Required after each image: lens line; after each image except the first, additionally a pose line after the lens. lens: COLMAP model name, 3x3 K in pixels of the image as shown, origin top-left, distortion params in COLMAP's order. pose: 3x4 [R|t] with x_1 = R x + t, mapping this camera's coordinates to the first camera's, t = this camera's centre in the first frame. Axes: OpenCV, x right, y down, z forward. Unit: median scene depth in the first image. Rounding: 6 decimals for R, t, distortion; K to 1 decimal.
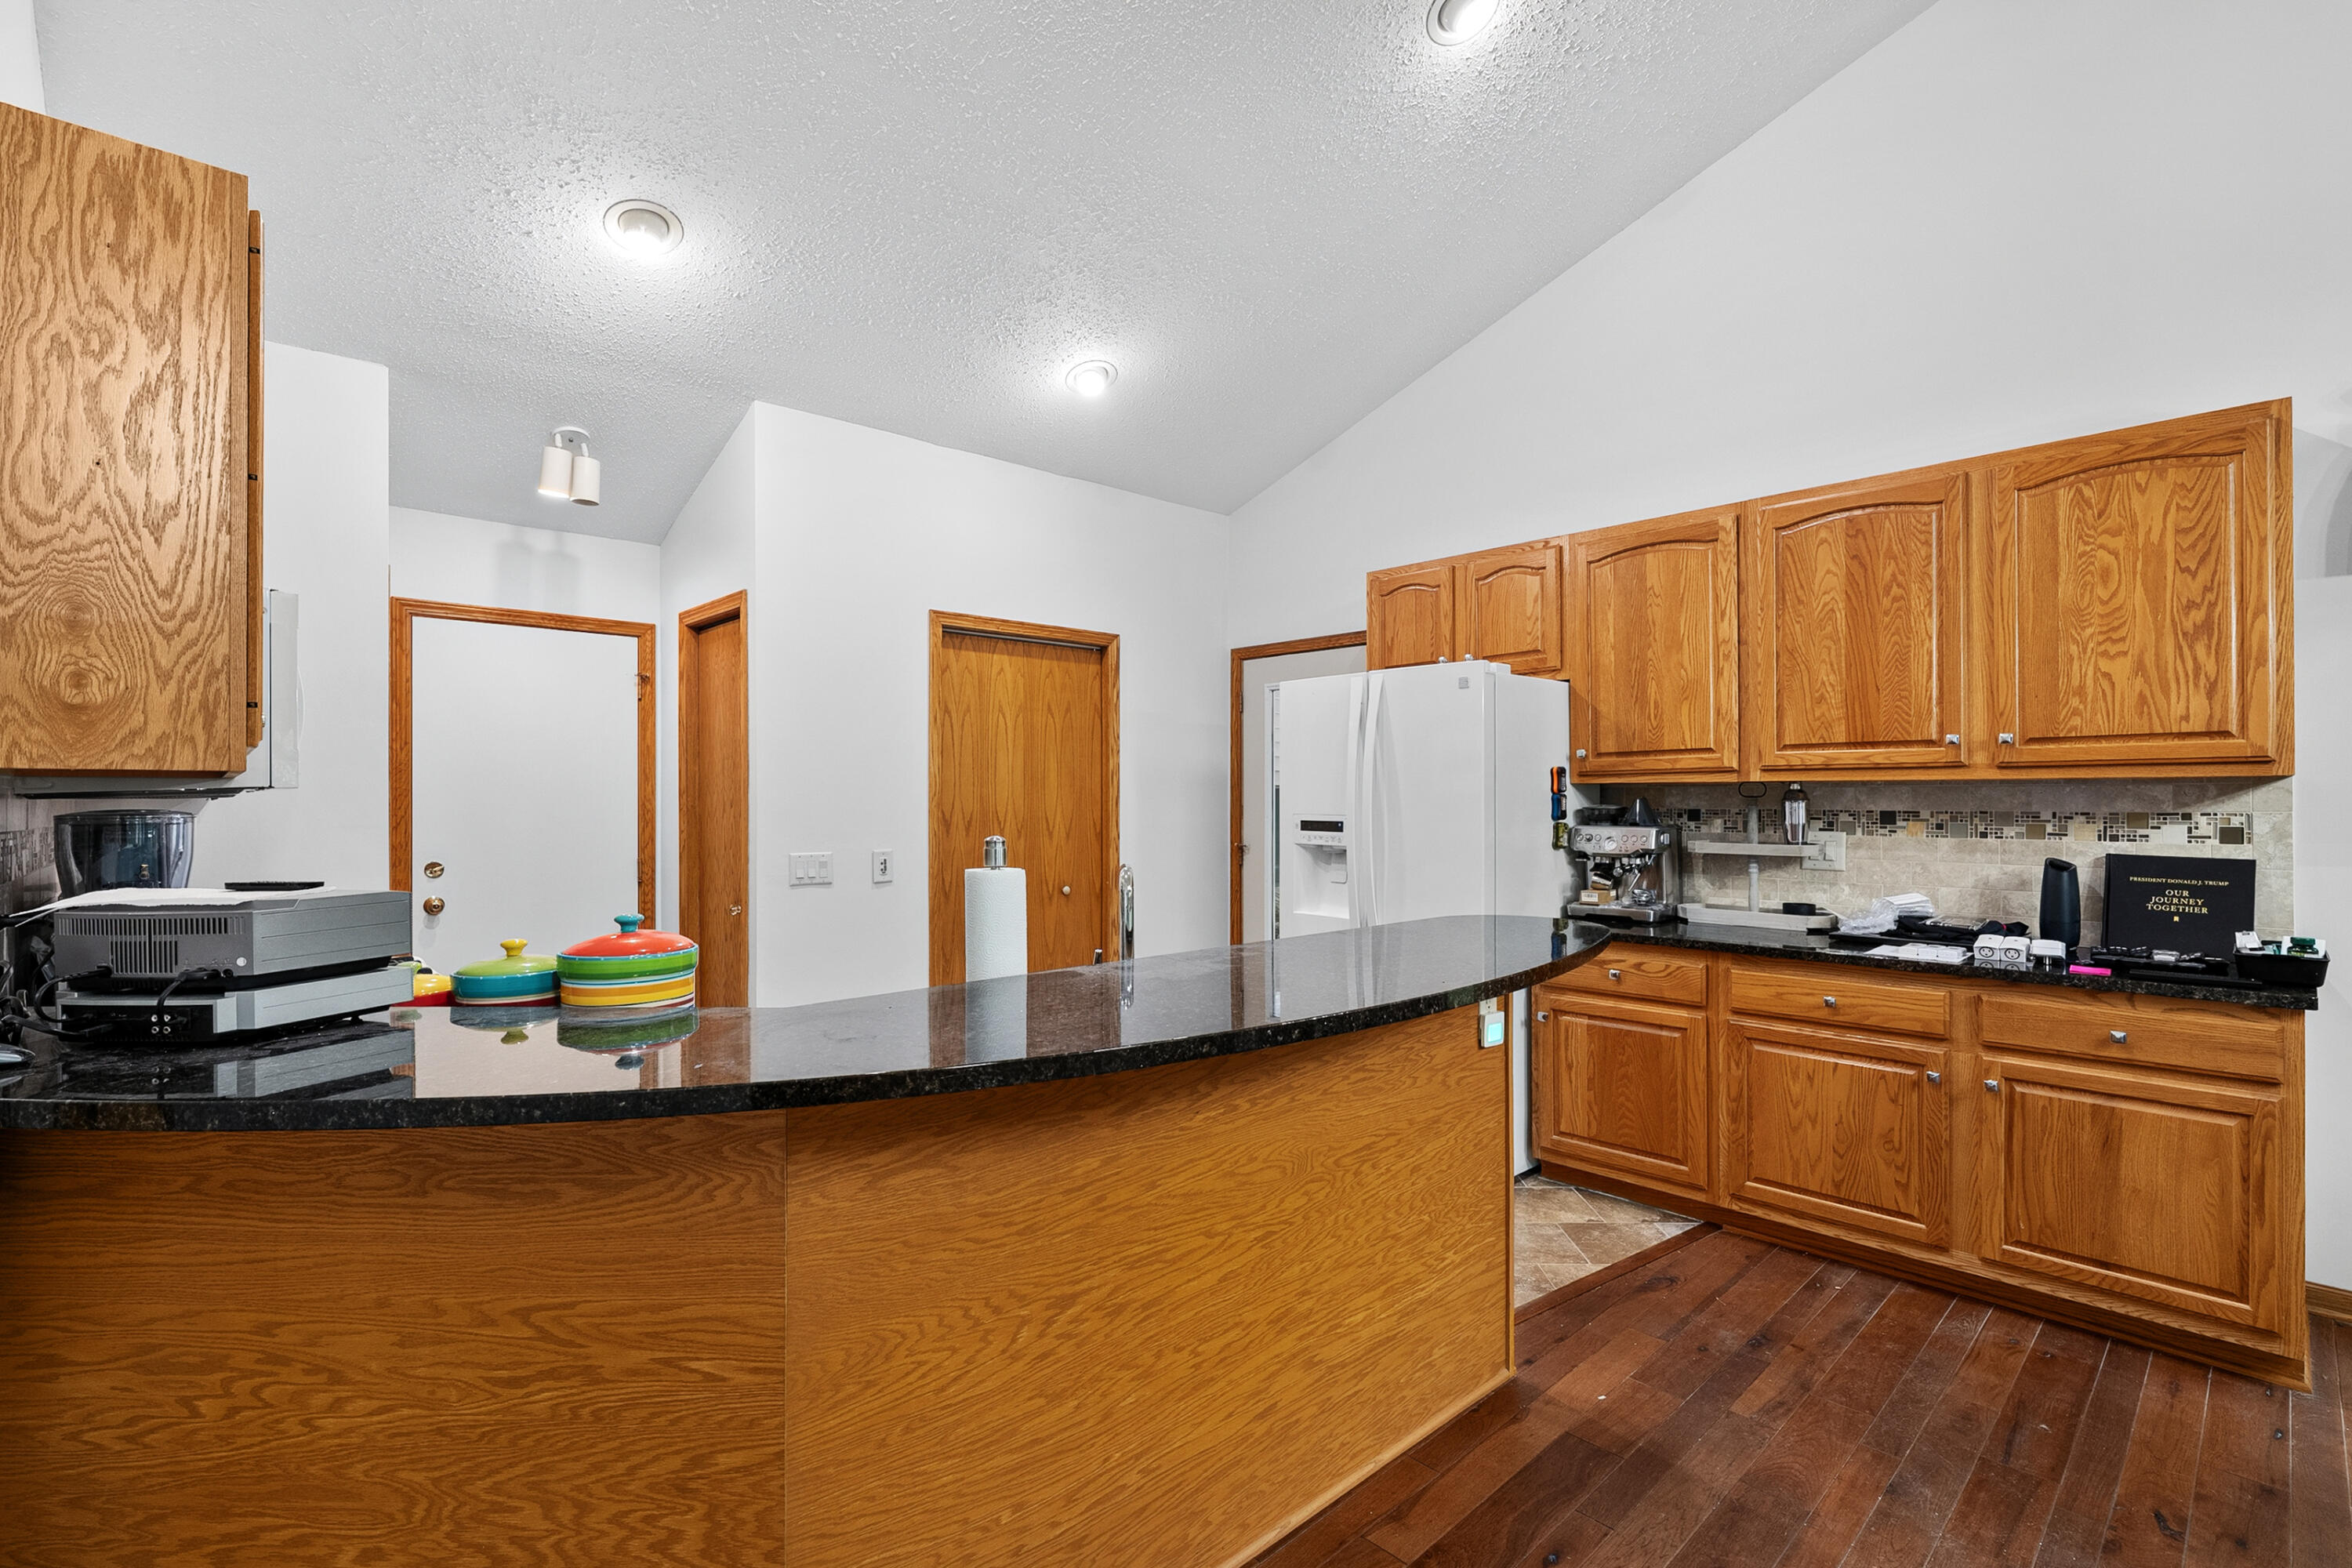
lens RADIAL K [[1064.9, 0, 1165.5], [0, 1064.9, 793.7], [0, 0, 1]] dist [-0.009324, 0.004378]
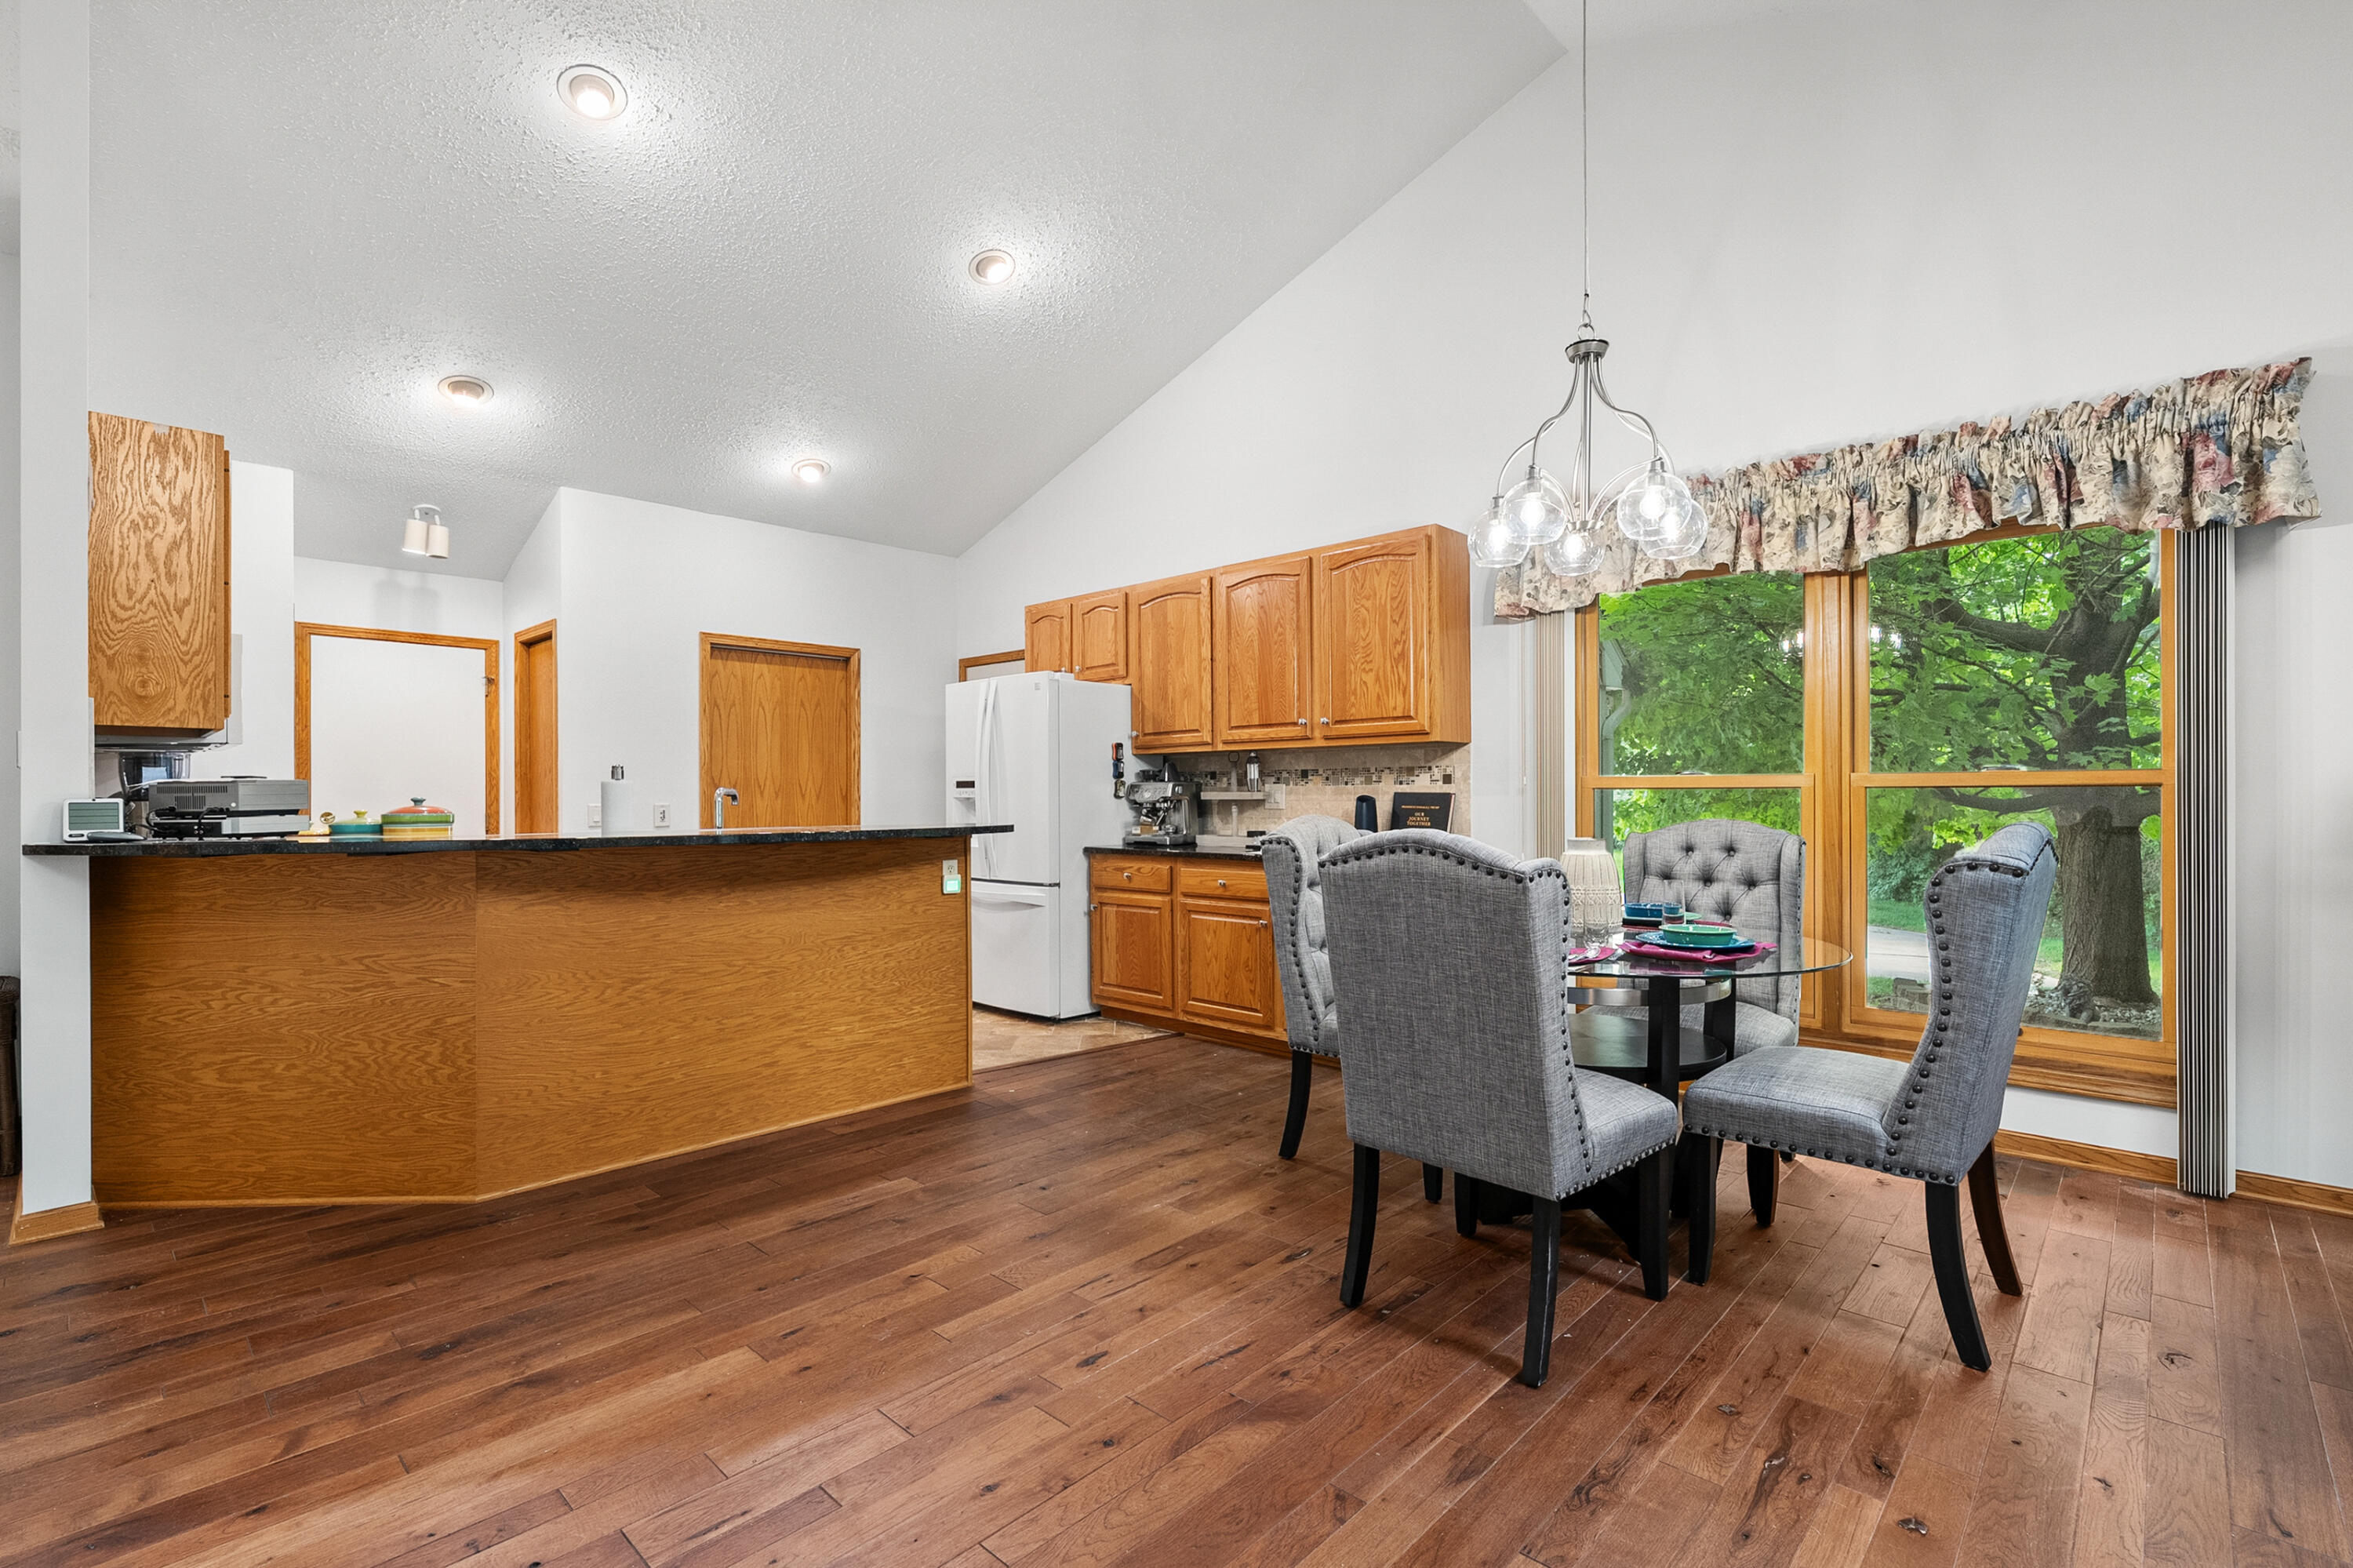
lens RADIAL K [[1065.4, 0, 1166.7], [0, 1065.4, 793.1], [0, 0, 1]] dist [-0.009324, 0.004378]
pose [[0.998205, -0.002335, 0.059847, 0.400595], [0.002361, 0.999997, -0.000362, 0.052587], [-0.059846, 0.000503, 0.998208, -0.558959]]
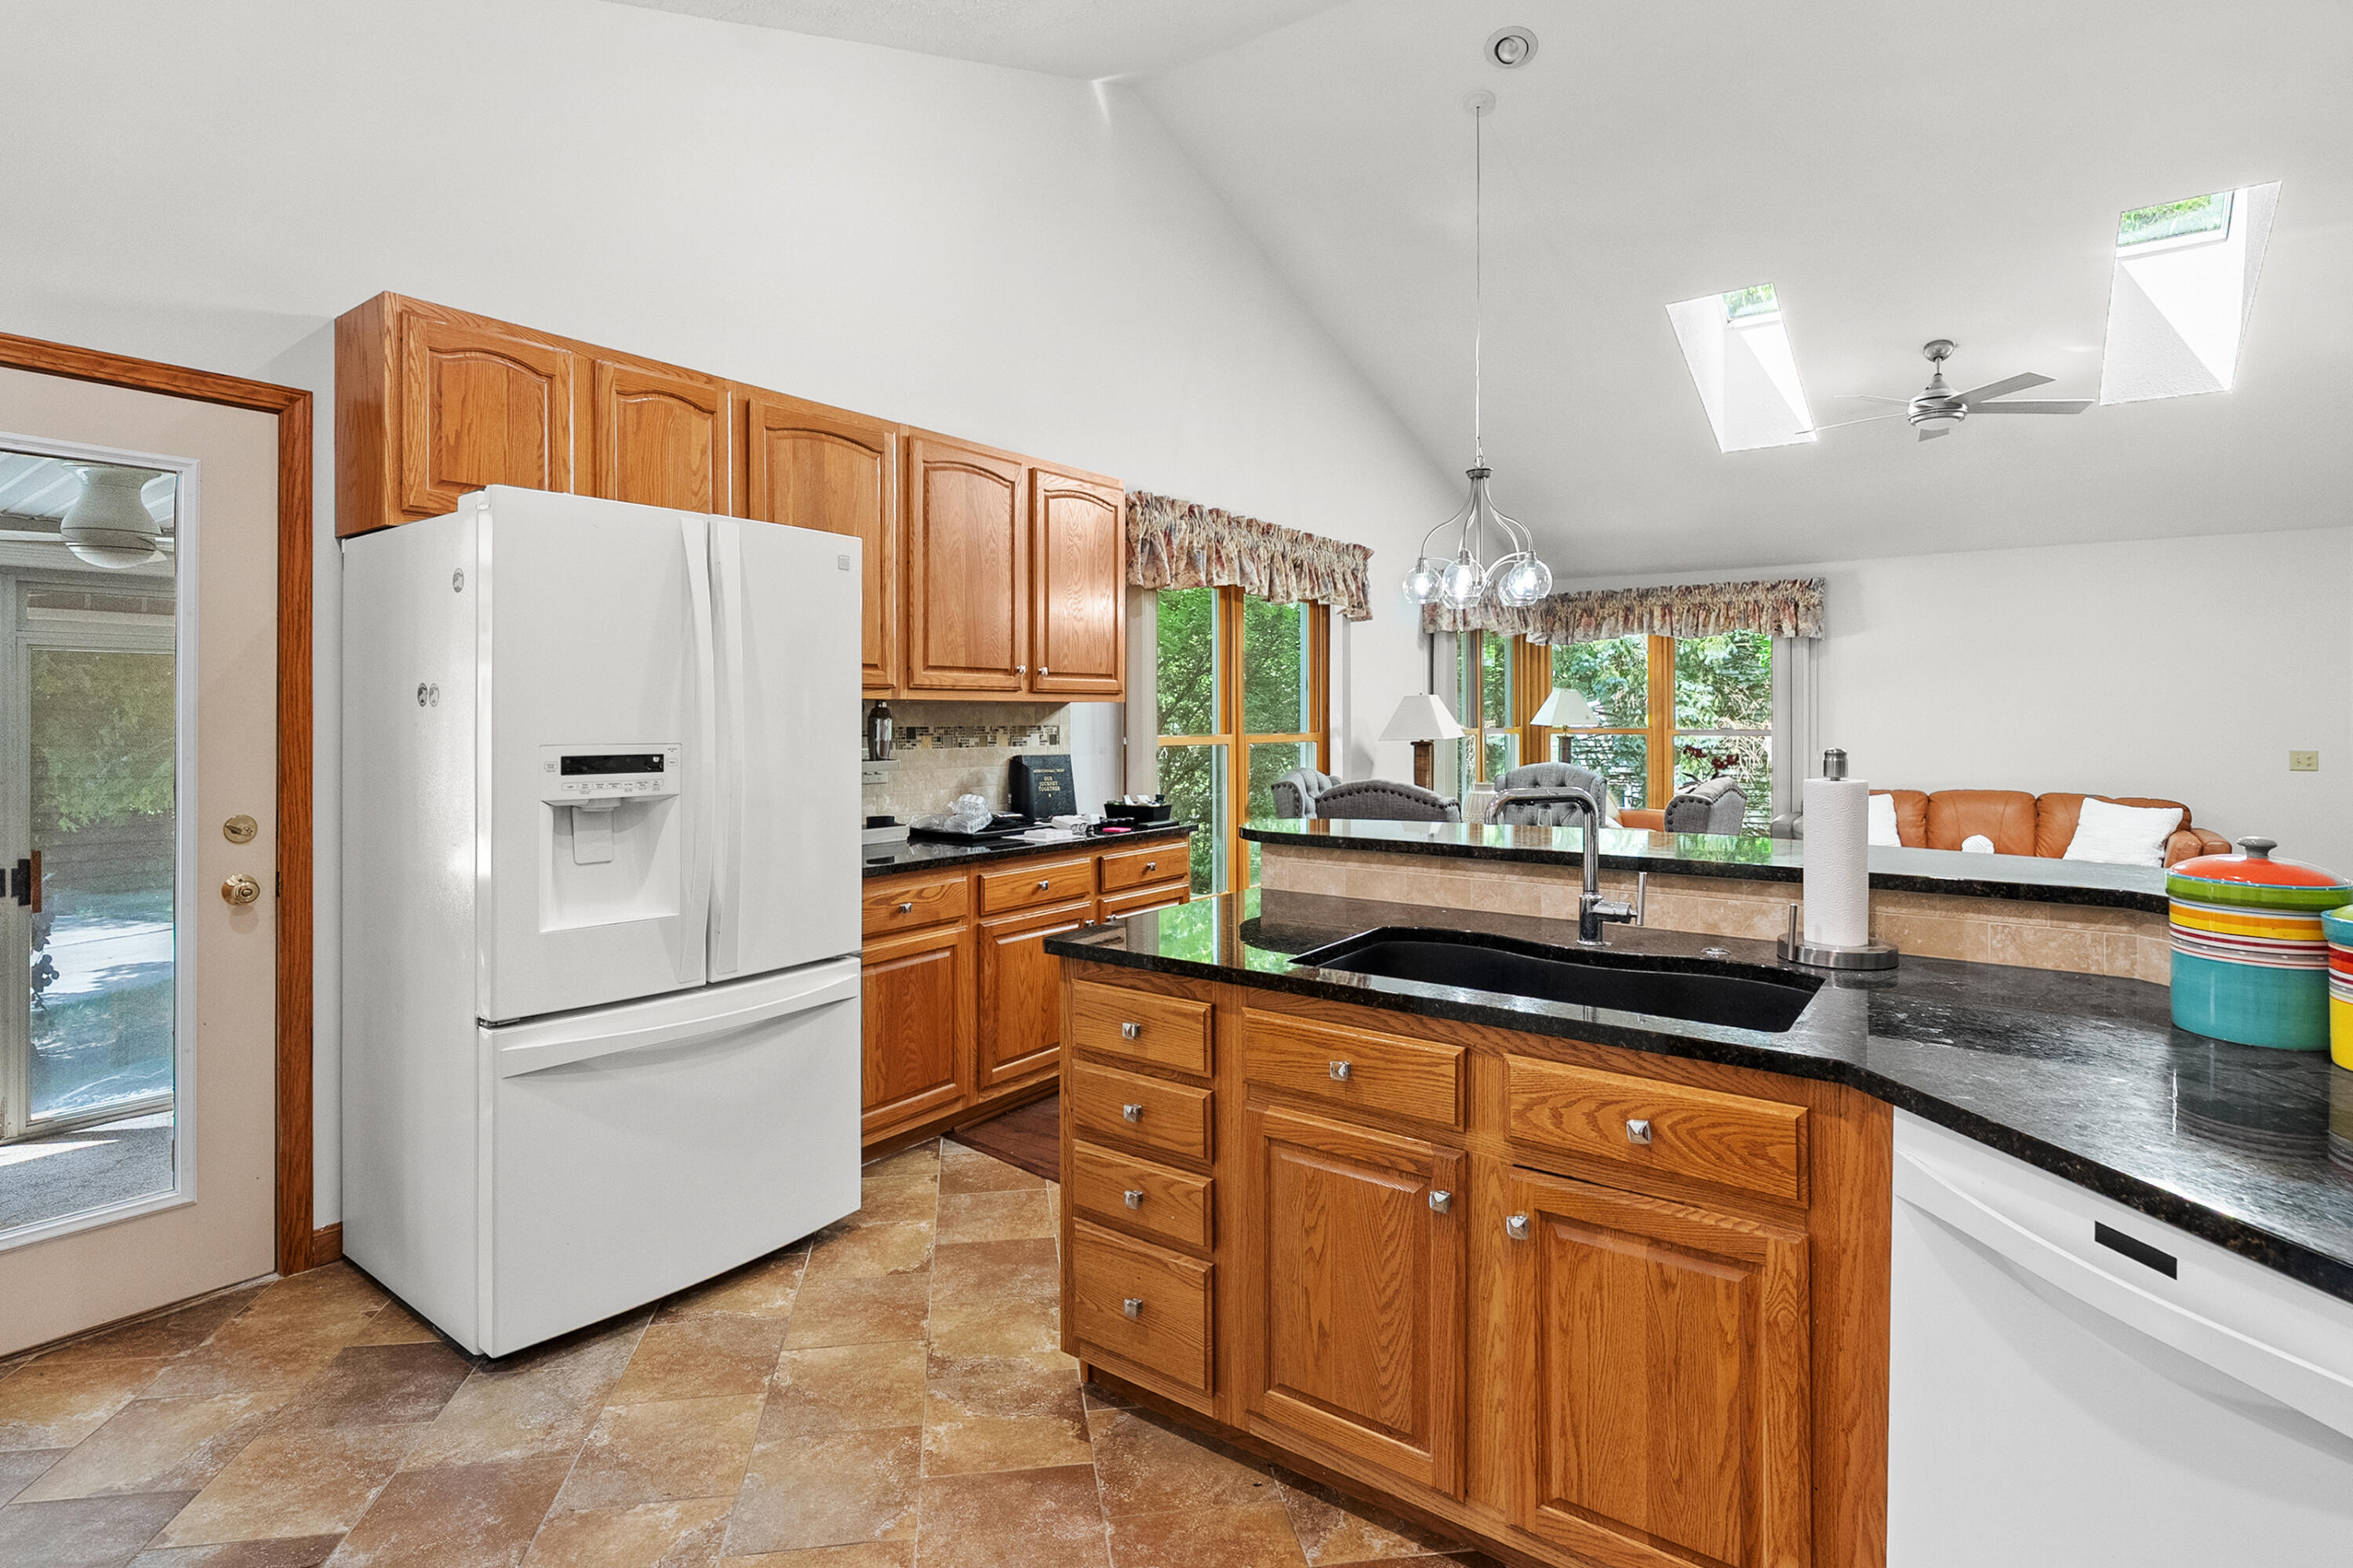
lens RADIAL K [[1173.1, 0, 1173.5], [0, 1173.1, 707.0], [0, 0, 1]] dist [0.000969, -0.000075]
pose [[-0.193114, 0.009509, 0.981130, -0.633260], [-0.001168, 0.999950, -0.009922, 0.007023], [-0.981176, -0.003062, -0.193093, 1.000497]]
